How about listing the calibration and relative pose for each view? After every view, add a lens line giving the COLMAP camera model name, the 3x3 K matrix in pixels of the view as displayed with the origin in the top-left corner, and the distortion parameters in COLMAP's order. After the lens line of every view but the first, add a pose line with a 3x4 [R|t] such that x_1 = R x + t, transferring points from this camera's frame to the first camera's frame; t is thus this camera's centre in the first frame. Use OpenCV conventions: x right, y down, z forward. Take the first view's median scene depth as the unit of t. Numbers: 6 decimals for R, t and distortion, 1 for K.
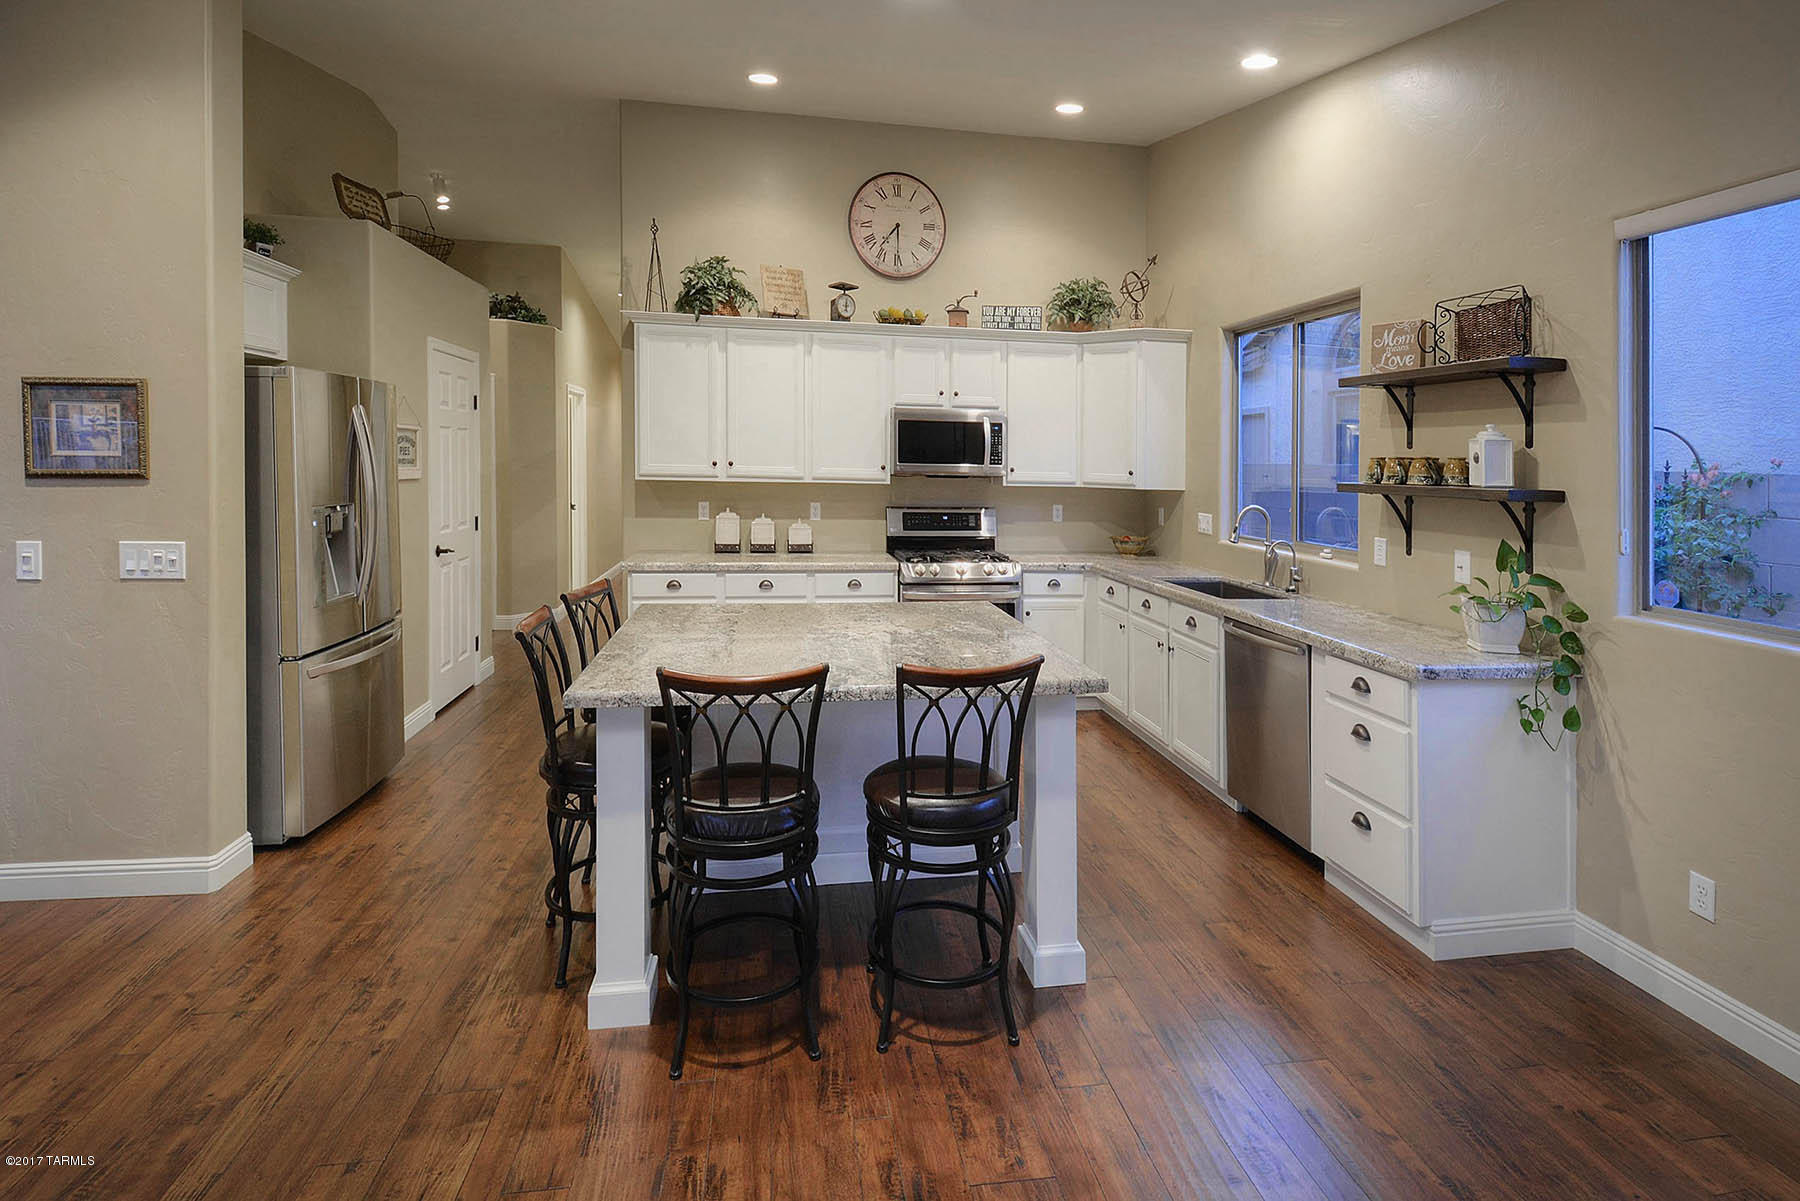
lens RADIAL K [[855.8, 0, 900.0], [0, 855.8, 600.5], [0, 0, 1]] dist [0.001623, 0.000205]
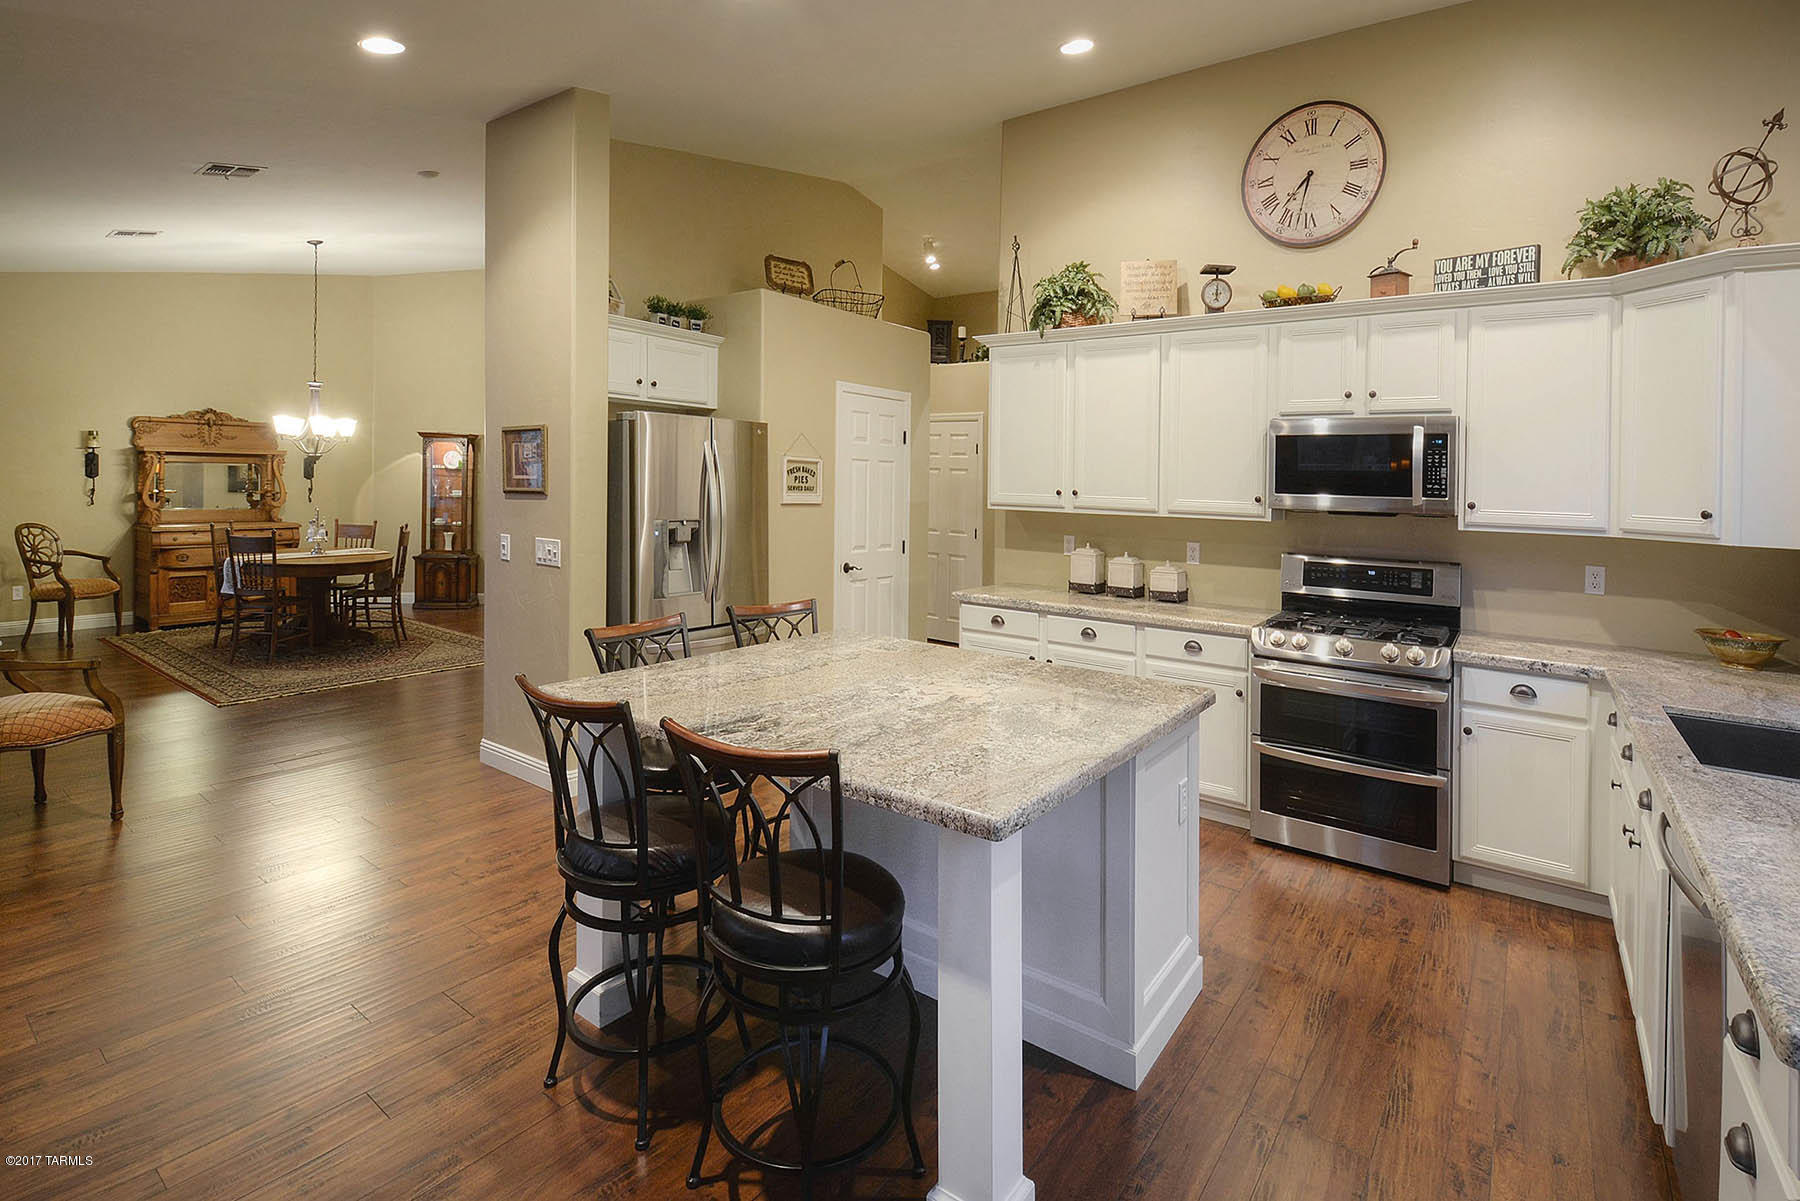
lens RADIAL K [[845.7, 0, 850.6], [0, 845.7, 603.9], [0, 0, 1]] dist [0.015890, -0.020099]
pose [[0.679159, 0.101484, -0.726941, 0.297024], [-0.130402, 0.991323, 0.016562, -0.030384], [0.722315, 0.083546, 0.686500, 0.241166]]
